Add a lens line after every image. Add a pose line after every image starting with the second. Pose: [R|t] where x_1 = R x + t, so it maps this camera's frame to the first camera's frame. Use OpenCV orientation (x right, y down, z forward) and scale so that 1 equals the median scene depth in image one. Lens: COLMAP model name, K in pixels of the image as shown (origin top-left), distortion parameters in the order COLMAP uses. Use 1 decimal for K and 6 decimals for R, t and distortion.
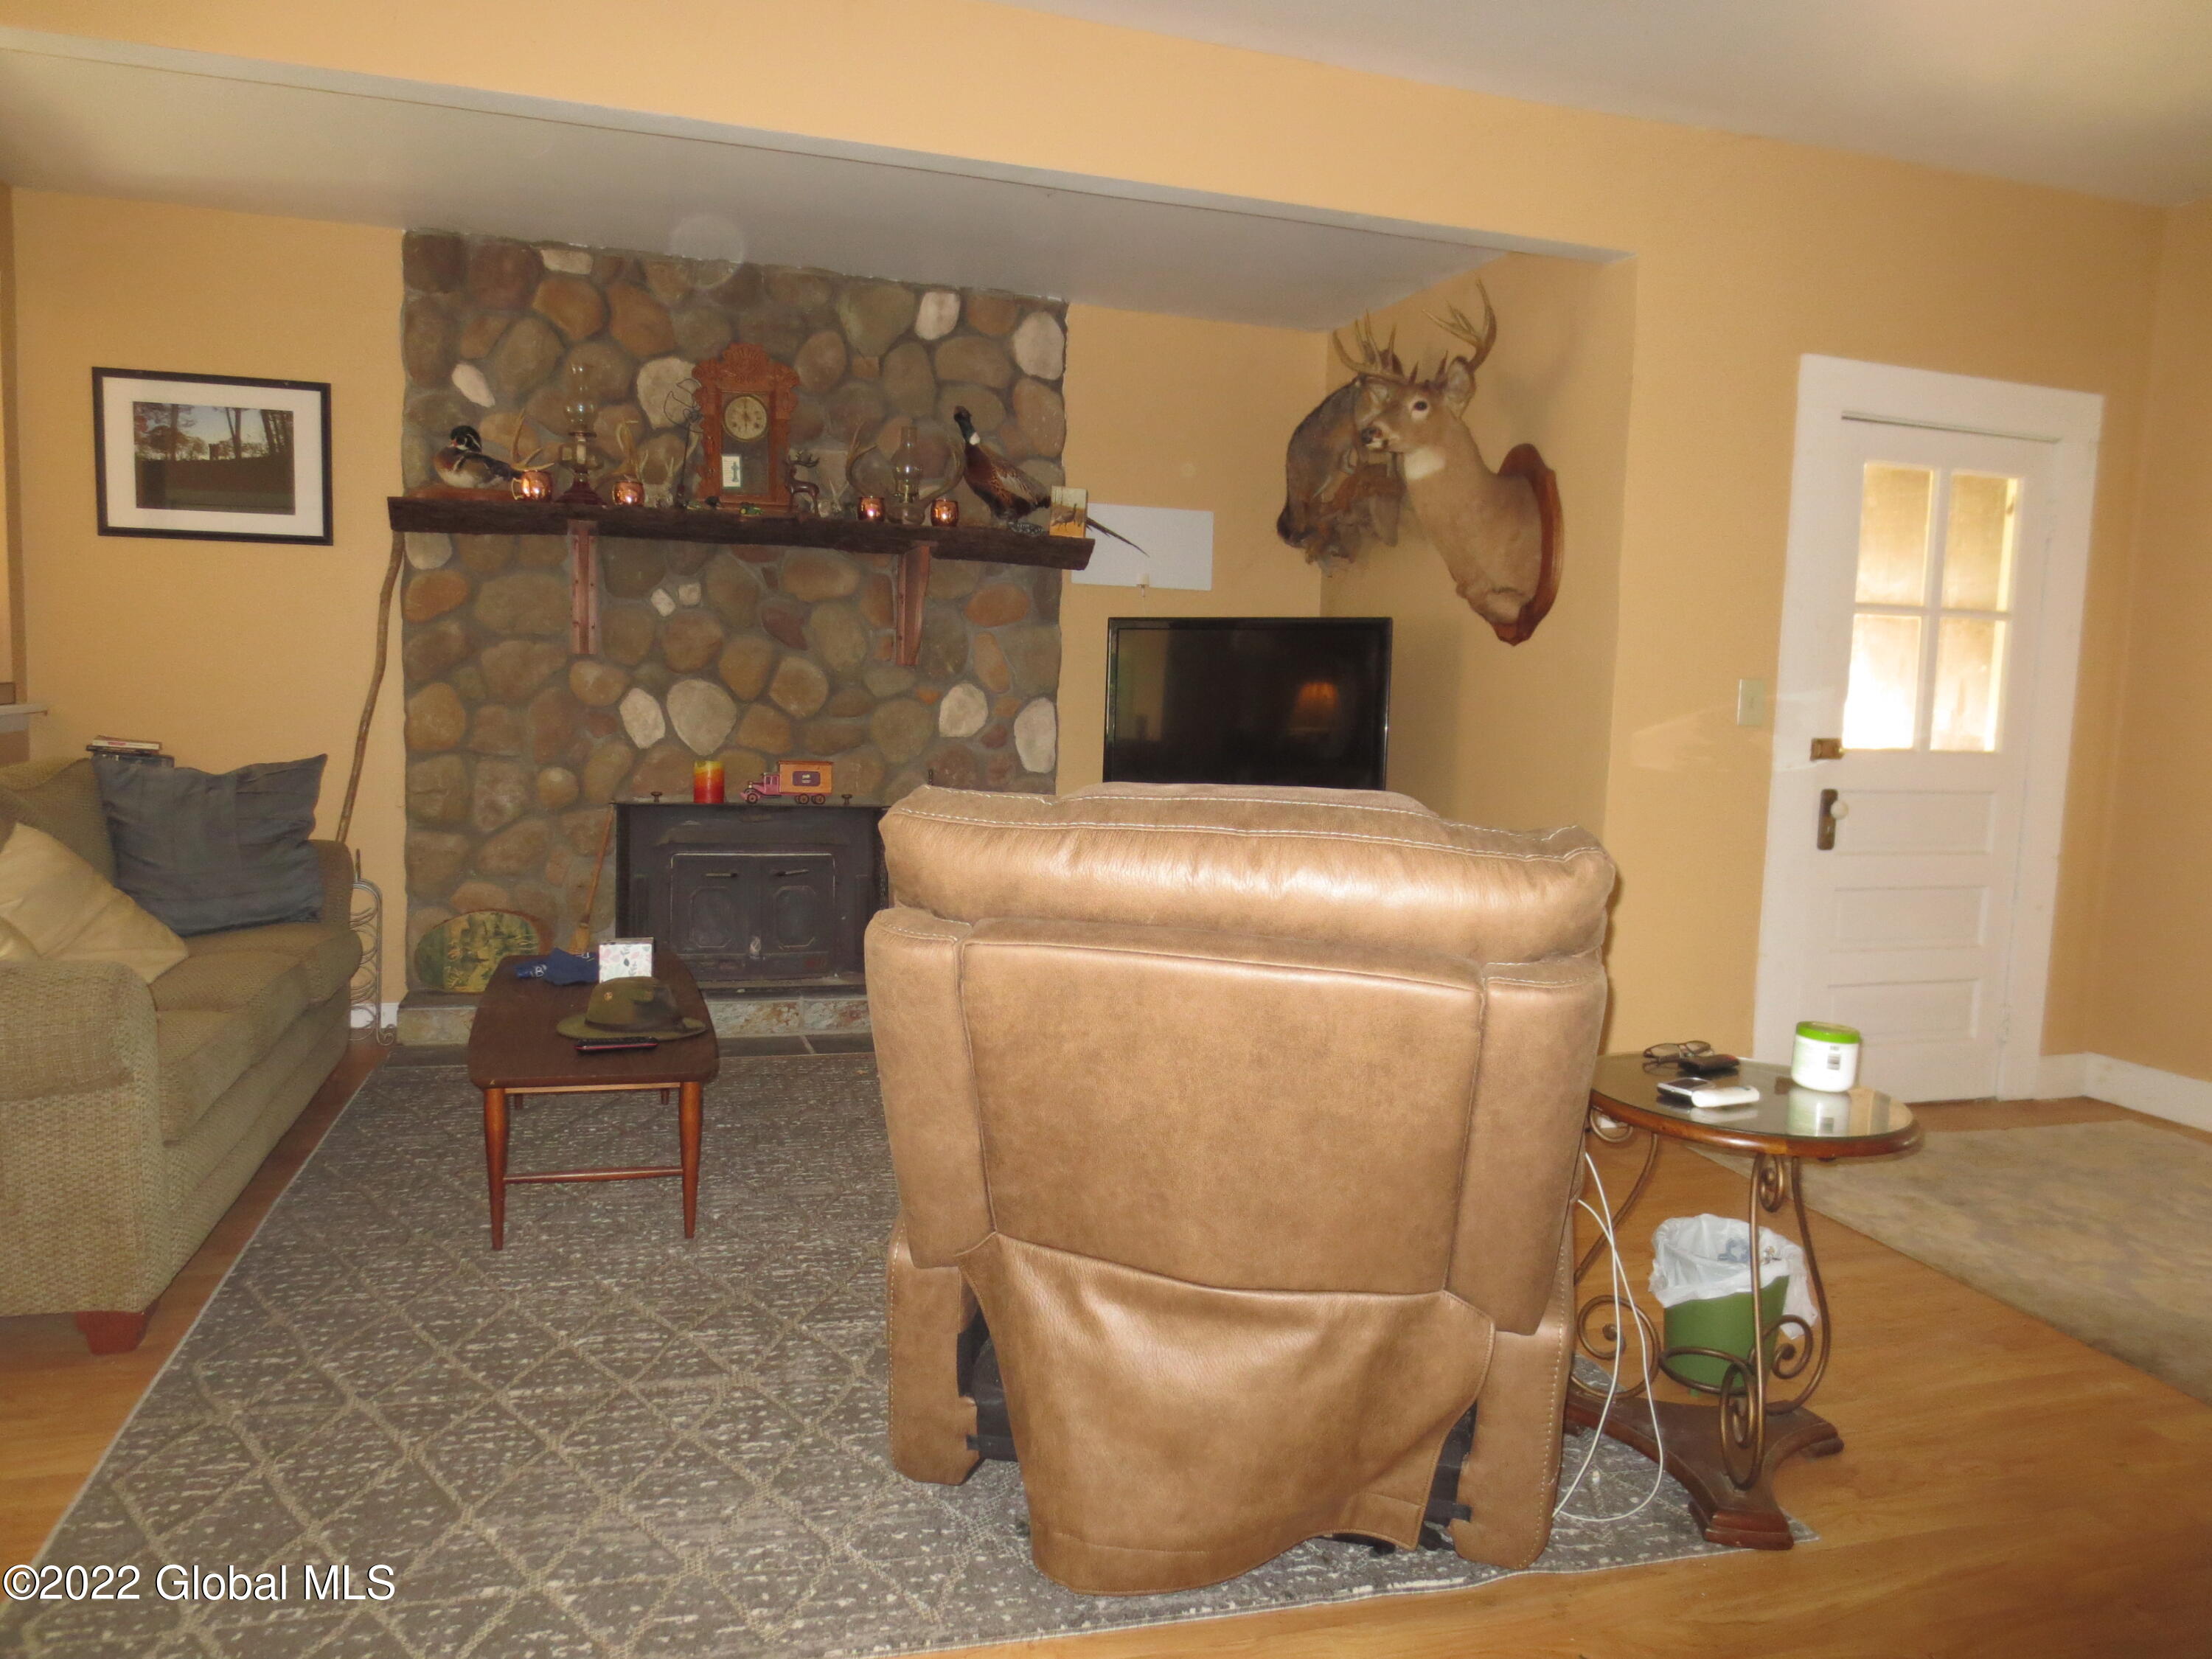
lens RADIAL K [[1559.8, 0, 1108.9], [0, 1559.8, 835.8], [0, 0, 1]] dist [-0.026039, 0.007410]
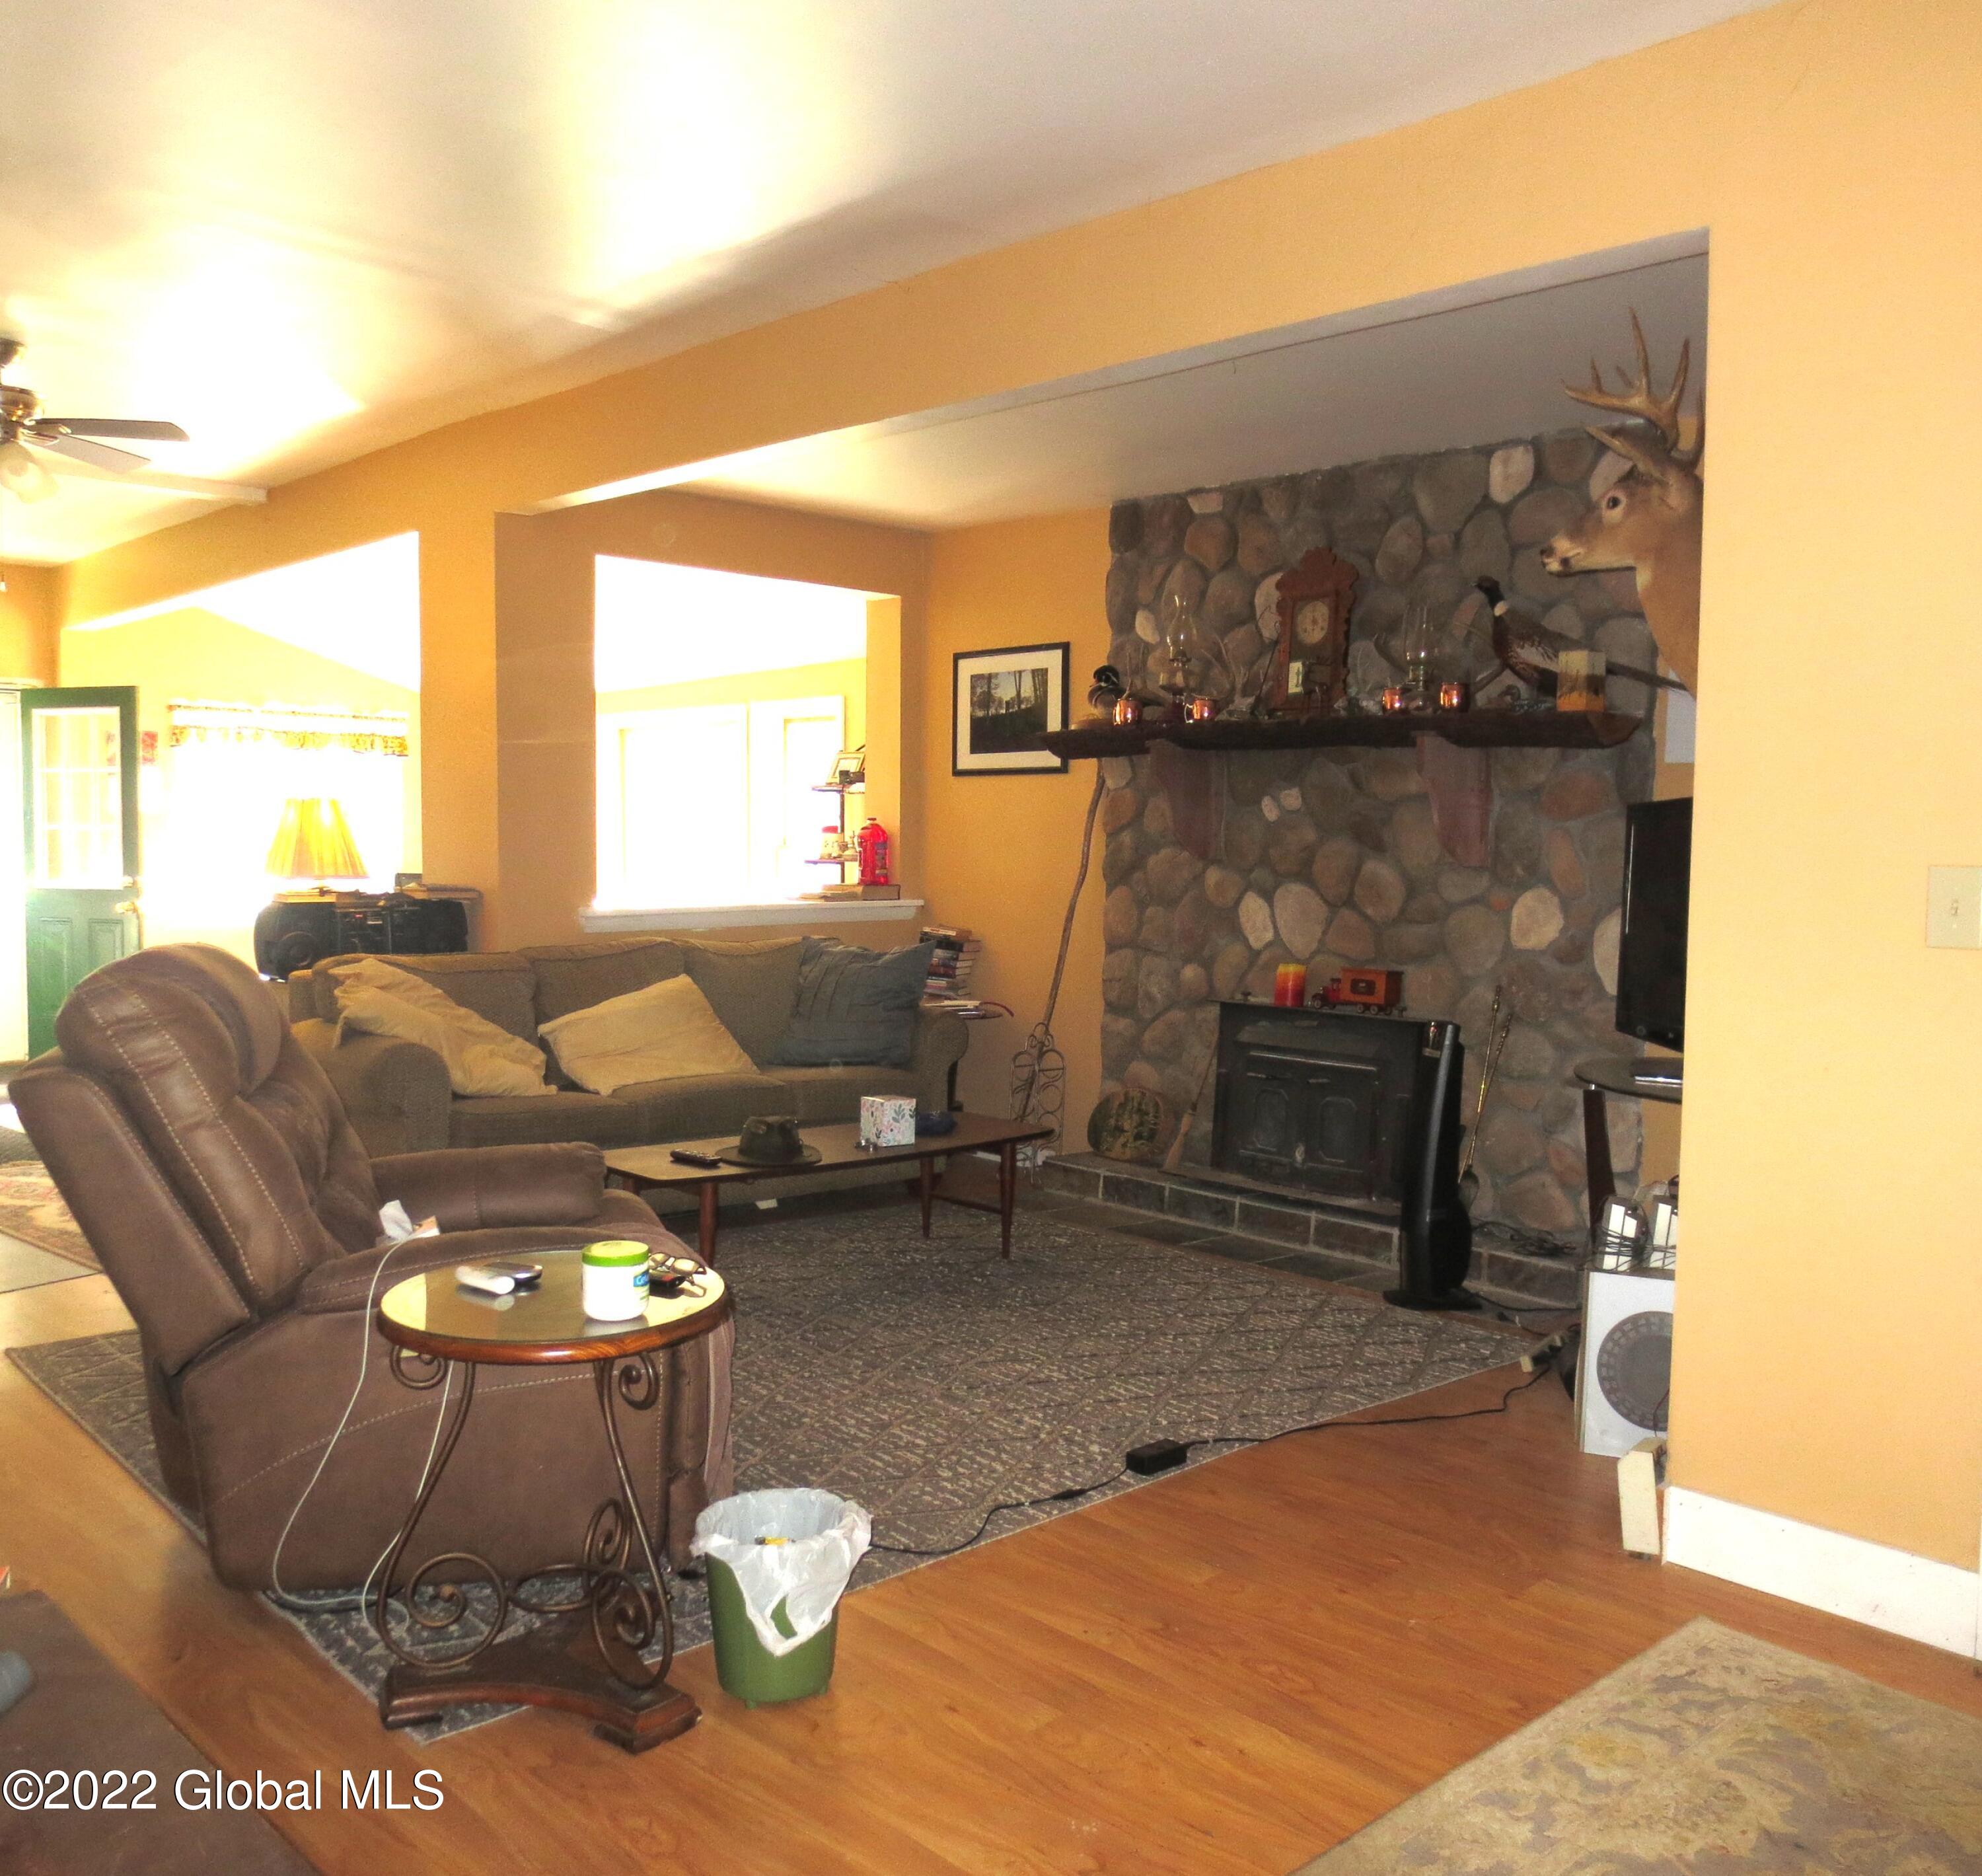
lens RADIAL K [[1710.3, 0, 991.0], [0, 1710.3, 938.0], [0, 0, 1]] dist [-0.022060, -0.013484]
pose [[0.469498, 0.025458, -0.882566, 0.629535], [-0.091962, 0.995558, -0.020203, -0.024848], [0.878131, 0.090648, 0.469754, 0.314242]]
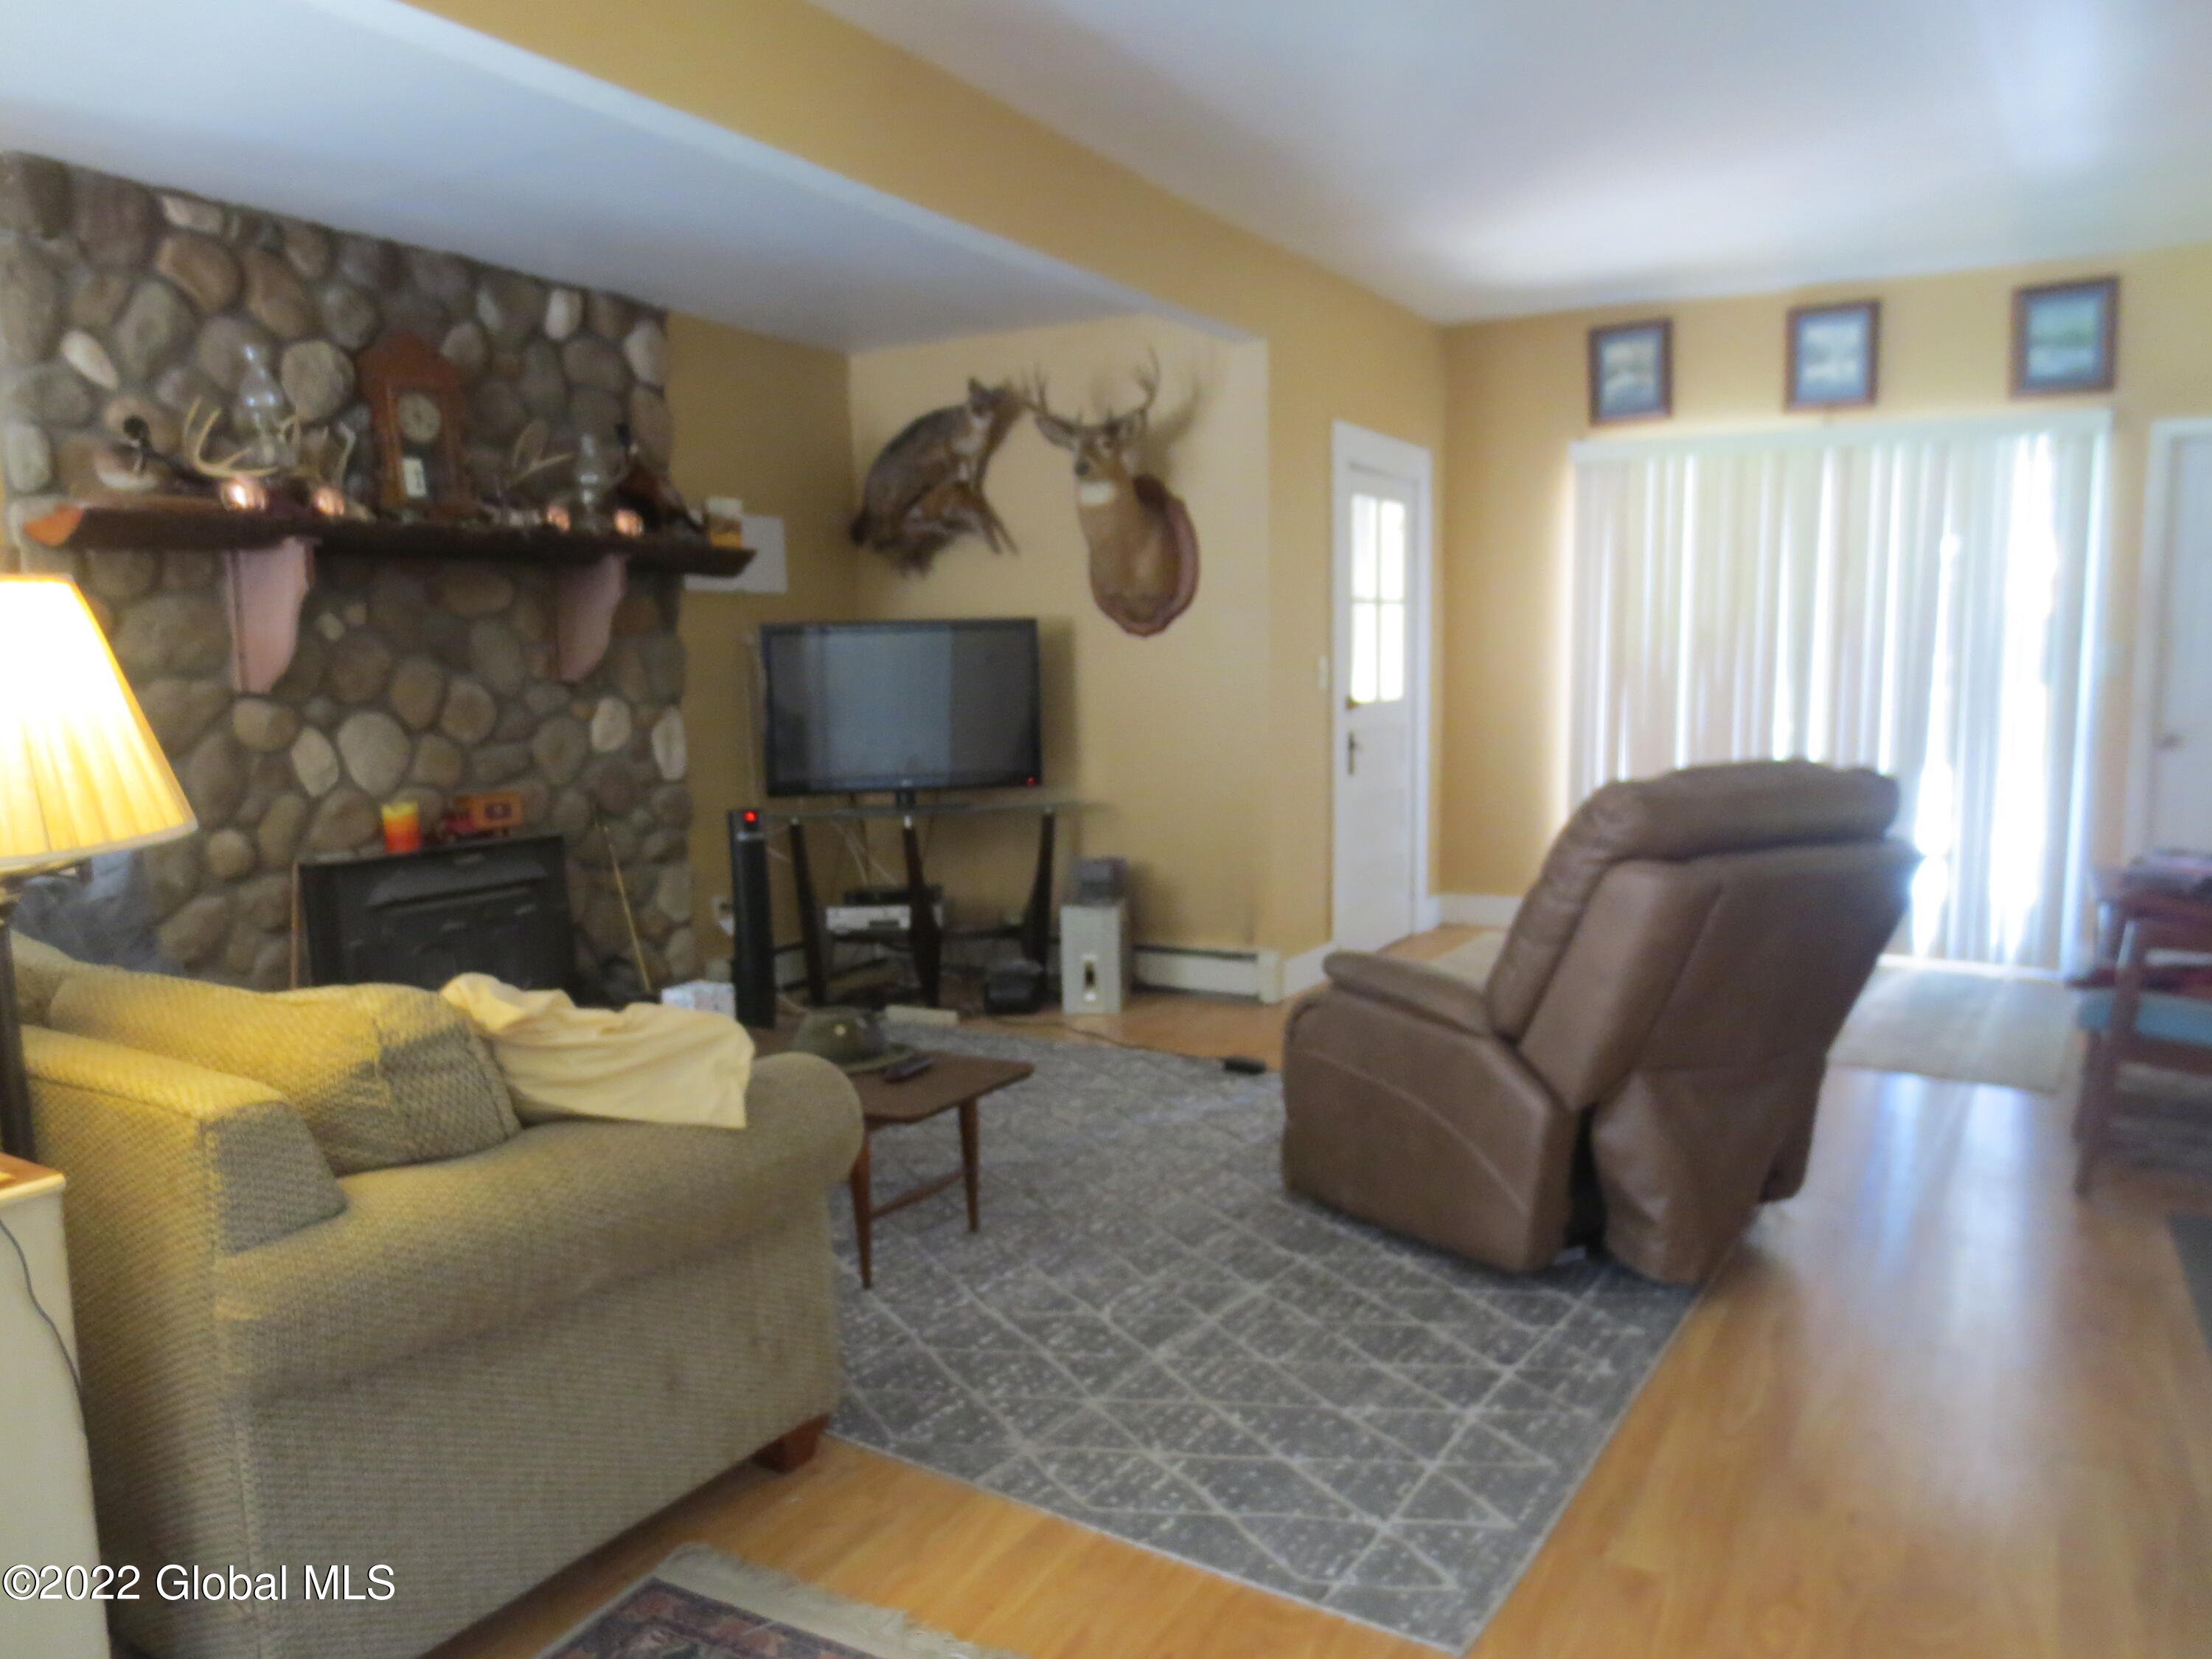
lens RADIAL K [[1640.1, 0, 1106.0], [0, 1640.1, 829.5], [0, 0, 1]] dist [-0.006780, 0.001220]
pose [[0.728368, -0.120721, 0.674468, -0.599749], [0.110280, 0.992178, 0.058494, -0.044048], [-0.676254, 0.031775, 0.735983, 0.044812]]
